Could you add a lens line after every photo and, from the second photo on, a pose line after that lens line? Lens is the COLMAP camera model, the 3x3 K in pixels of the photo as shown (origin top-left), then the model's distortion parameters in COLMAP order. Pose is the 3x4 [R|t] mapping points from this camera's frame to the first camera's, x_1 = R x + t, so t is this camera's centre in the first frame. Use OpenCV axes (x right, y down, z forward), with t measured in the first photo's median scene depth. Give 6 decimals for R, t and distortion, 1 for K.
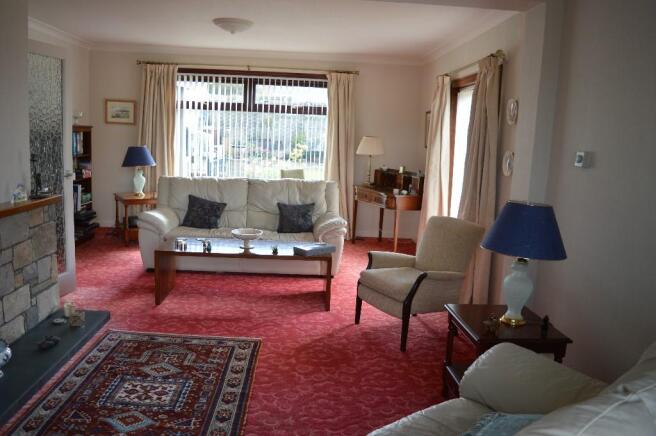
lens RADIAL K [[512.5, 0, 328.0], [0, 512.5, 218.0], [0, 0, 1]] dist [-0.096472, 0.012874]
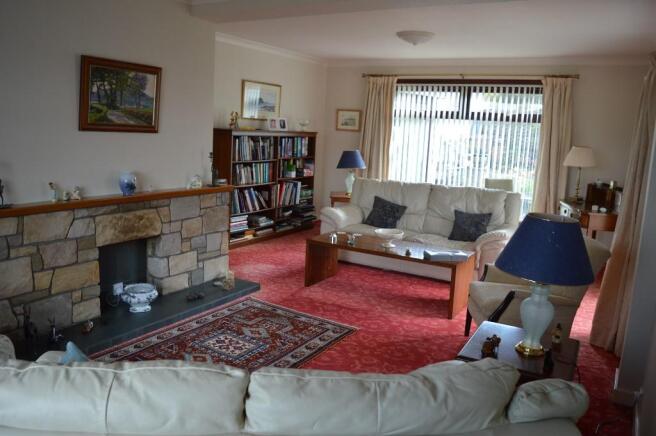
lens RADIAL K [[512.5, 0, 328.0], [0, 512.5, 218.0], [0, 0, 1]] dist [-0.096472, 0.012874]
pose [[0.836859, 0.085539, -0.540694, 0.237959], [-0.095673, 0.995369, 0.009392, 0.000519], [0.538993, 0.043870, 0.841167, 0.029701]]
